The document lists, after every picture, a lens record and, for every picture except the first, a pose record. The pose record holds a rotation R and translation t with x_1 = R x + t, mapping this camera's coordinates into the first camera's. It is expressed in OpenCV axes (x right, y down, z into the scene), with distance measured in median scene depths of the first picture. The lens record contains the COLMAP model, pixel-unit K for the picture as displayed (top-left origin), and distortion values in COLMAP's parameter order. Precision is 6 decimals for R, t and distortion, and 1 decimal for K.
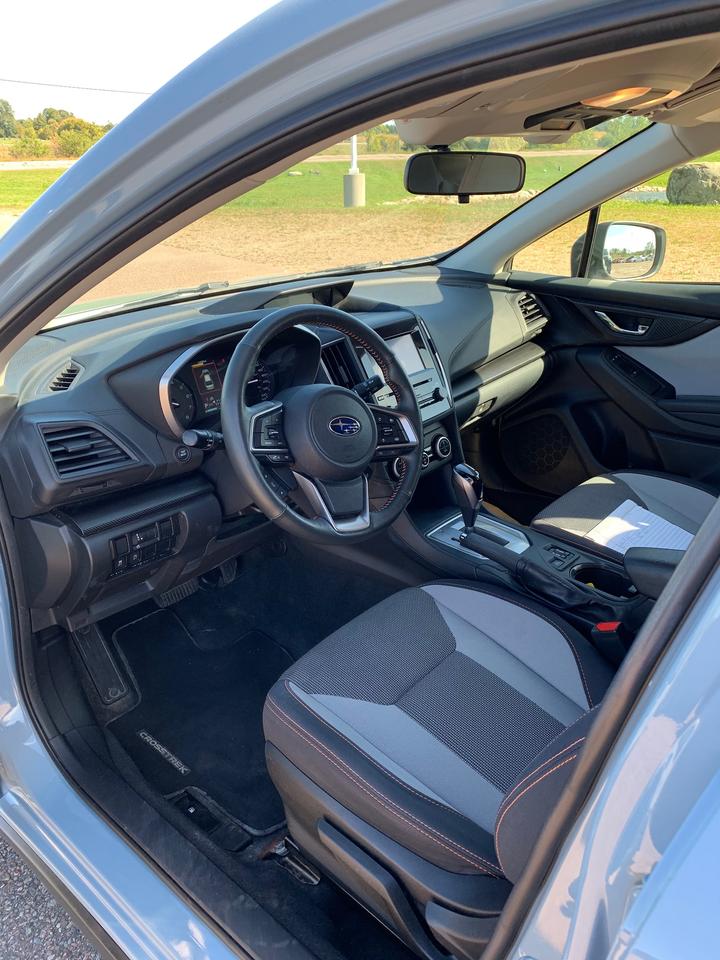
lens RADIAL K [[723.1, 0, 361.2], [0, 723.1, 478.2], [0, 0, 1]] dist [0.003395, -0.008584]
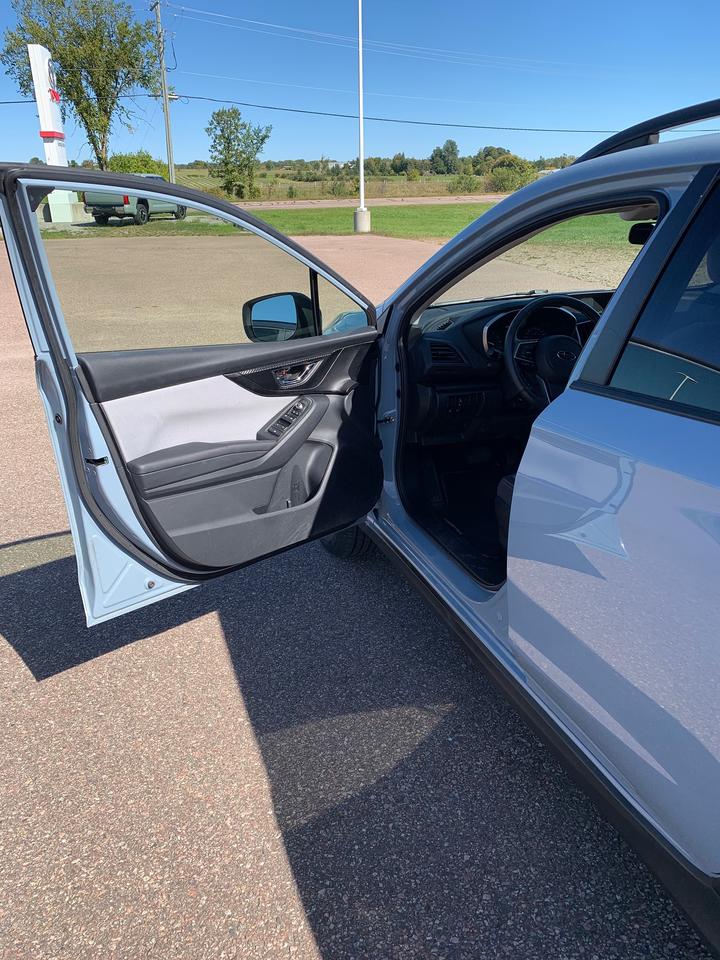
lens RADIAL K [[723.1, 0, 361.2], [0, 723.1, 478.2], [0, 0, 1]] dist [0.003395, -0.008584]
pose [[0.864125, 0.181004, -0.469602, 0.482555], [-0.199473, 0.979846, 0.010618, 0.348046], [0.462060, 0.084498, 0.882814, -0.996828]]
